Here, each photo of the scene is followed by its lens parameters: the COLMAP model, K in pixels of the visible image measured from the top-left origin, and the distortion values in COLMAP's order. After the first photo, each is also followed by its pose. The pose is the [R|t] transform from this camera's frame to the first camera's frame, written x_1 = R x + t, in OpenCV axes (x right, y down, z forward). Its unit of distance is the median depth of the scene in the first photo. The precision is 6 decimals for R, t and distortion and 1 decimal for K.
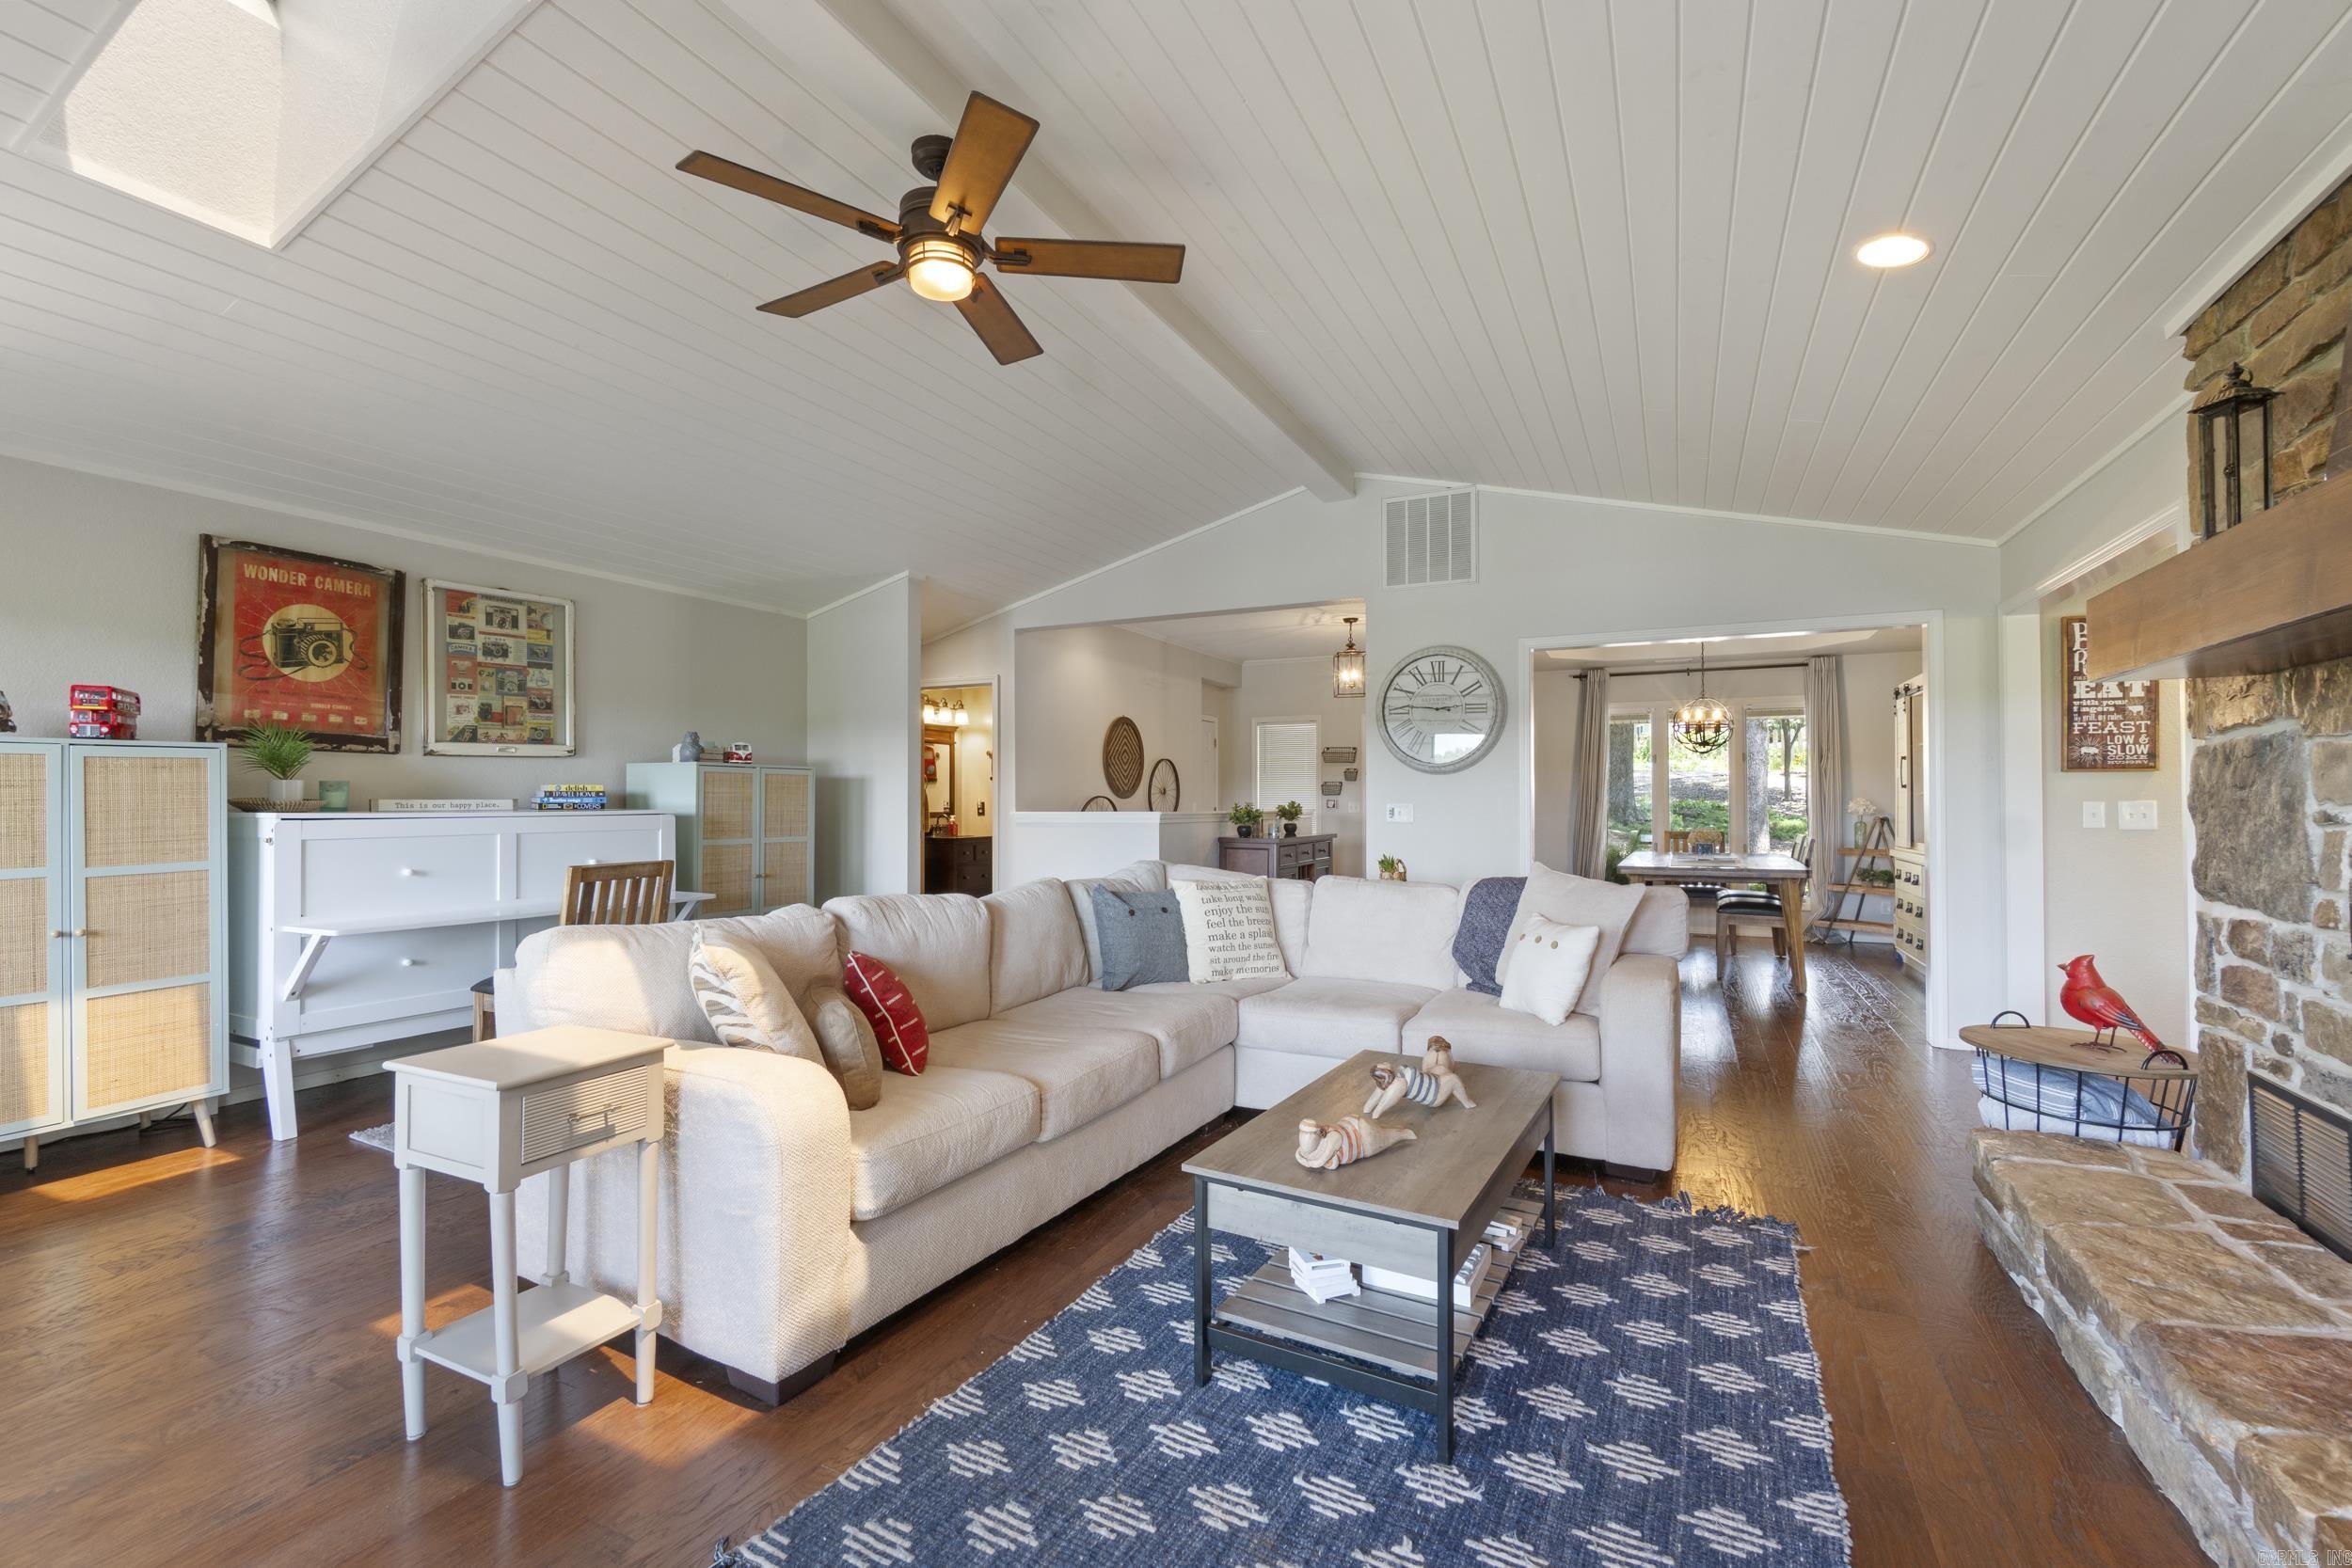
lens RADIAL K [[1026.7, 0, 1174.0], [0, 1026.7, 782.3], [0, 0, 1]] dist [-0.002194, -0.000633]
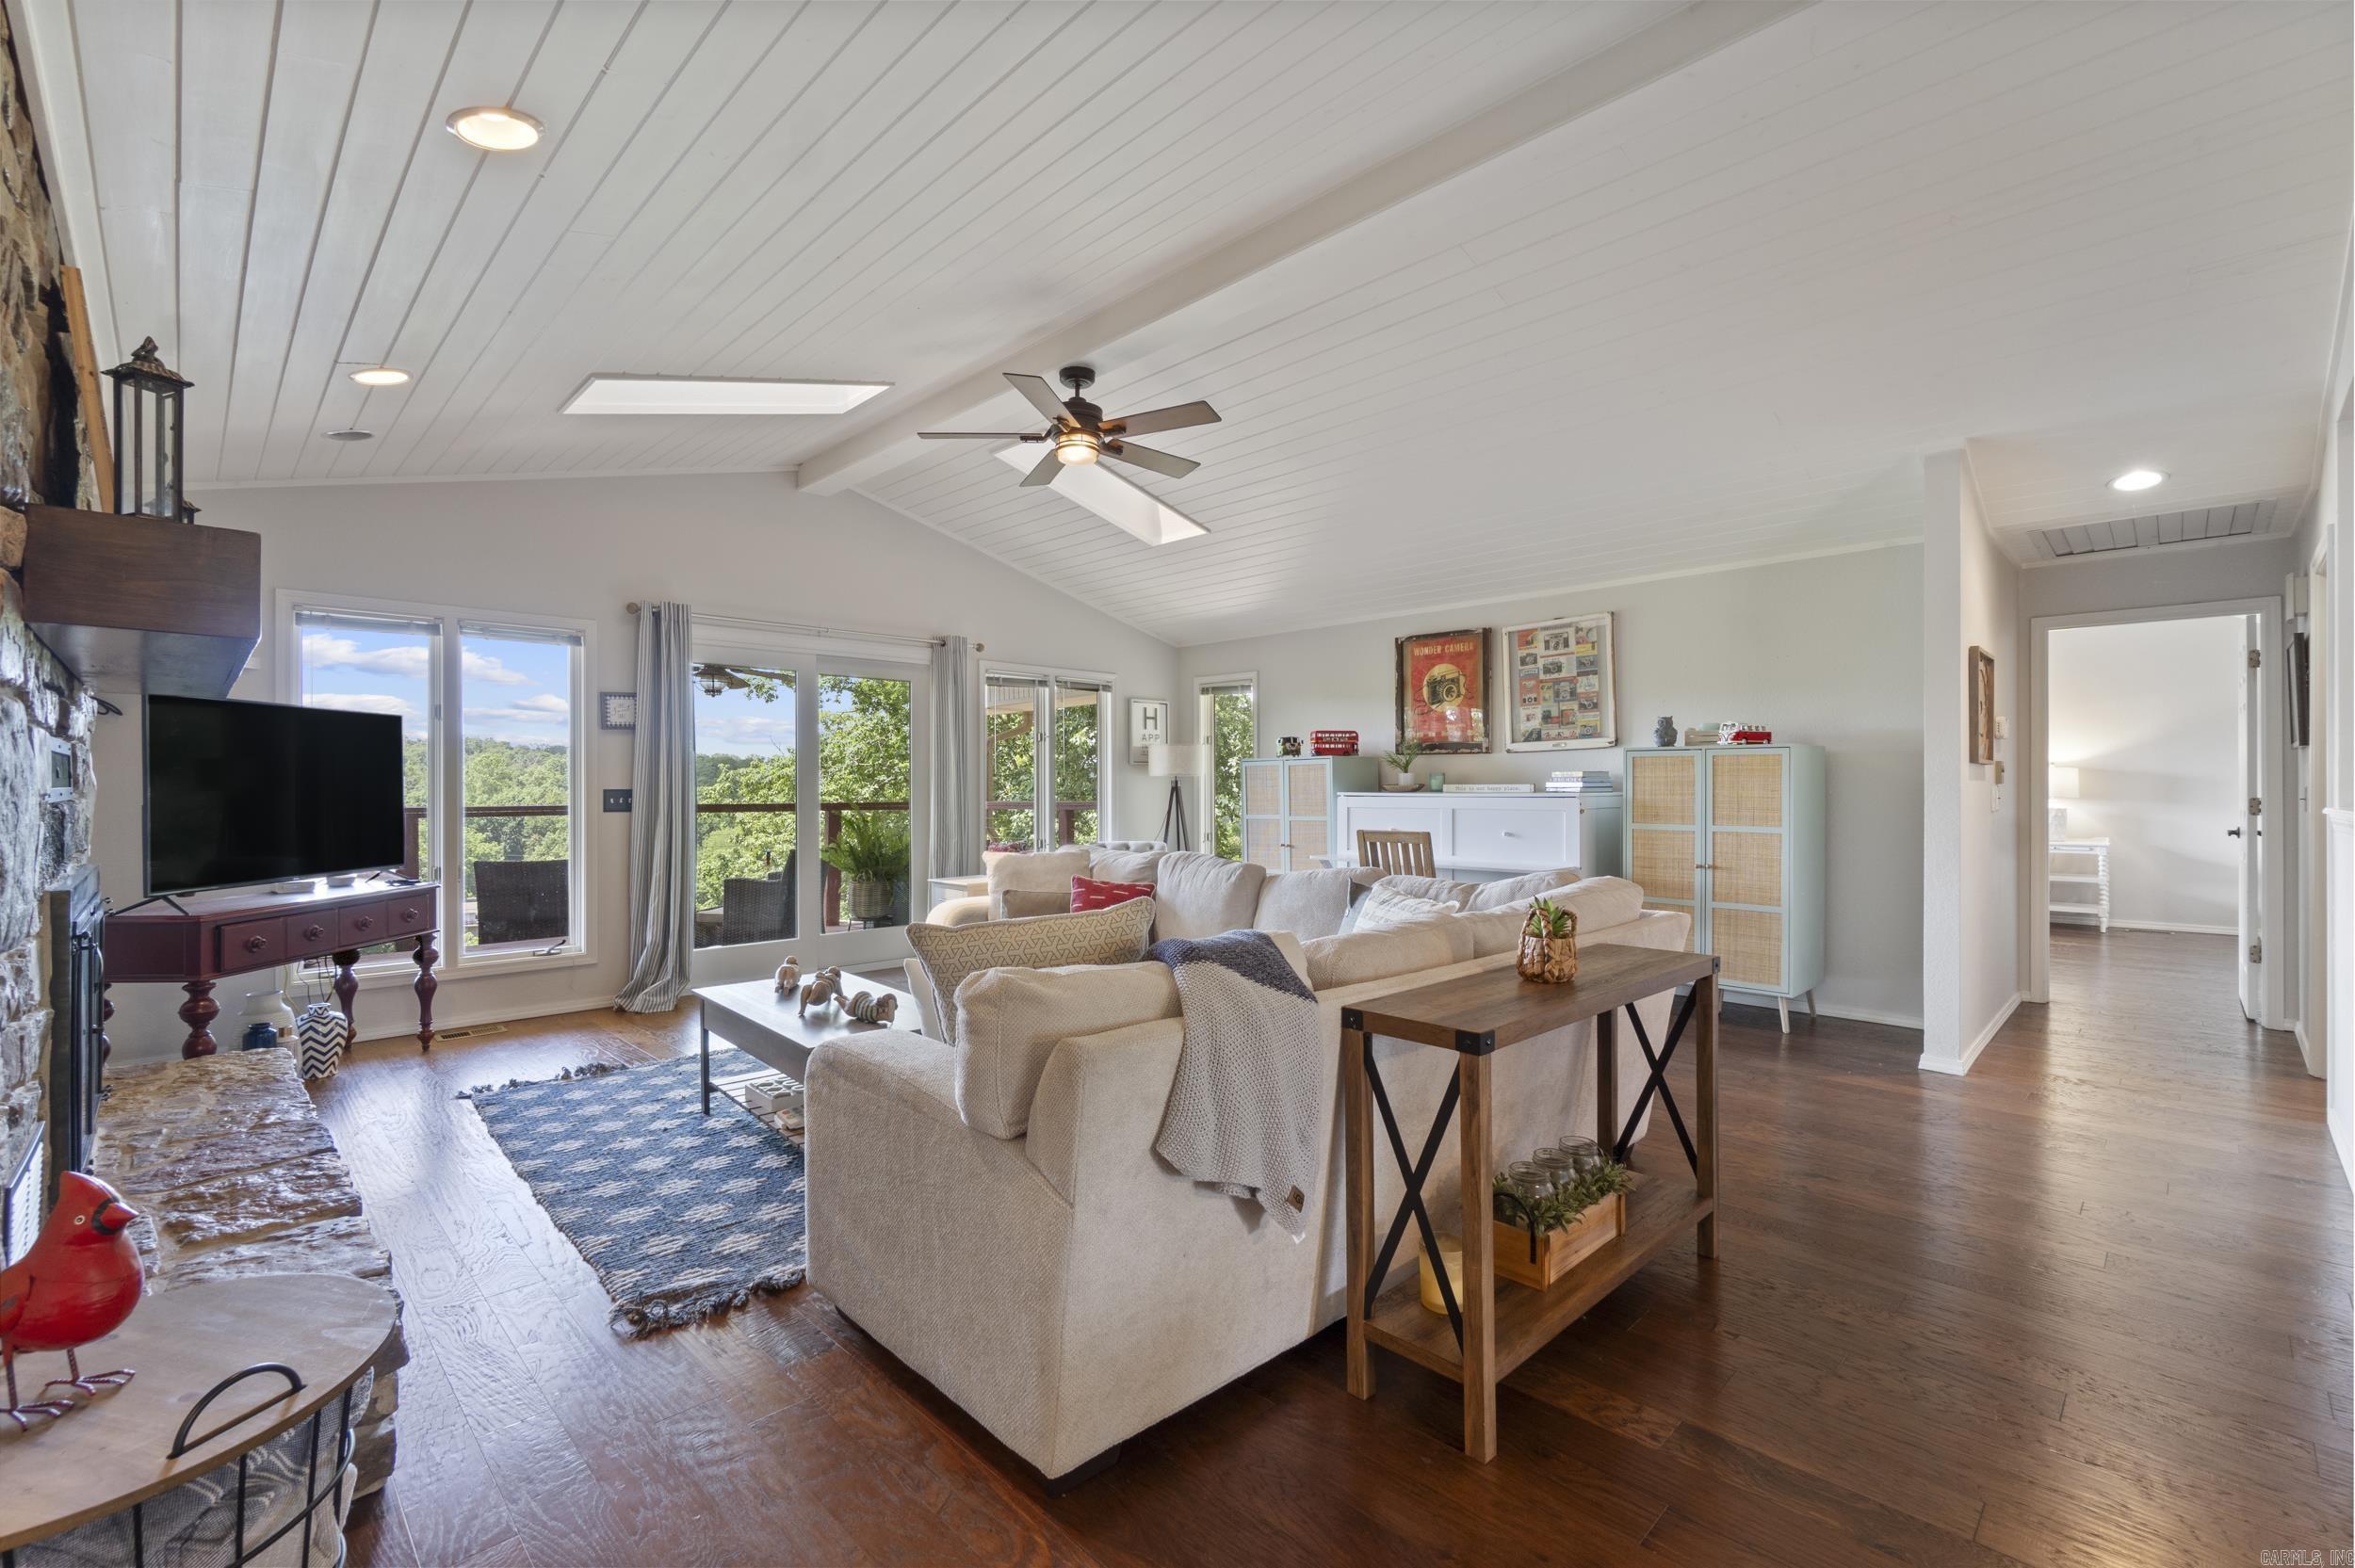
lens RADIAL K [[1028.0, 0, 1171.1], [0, 1028.0, 784.6], [0, 0, 1]] dist [-0.002194, -0.000633]
pose [[-0.331400, 0.001950, -0.943488, 0.730643], [0.020557, 0.999775, -0.005154, 0.014466], [0.943266, -0.021103, -0.331365, 0.995460]]
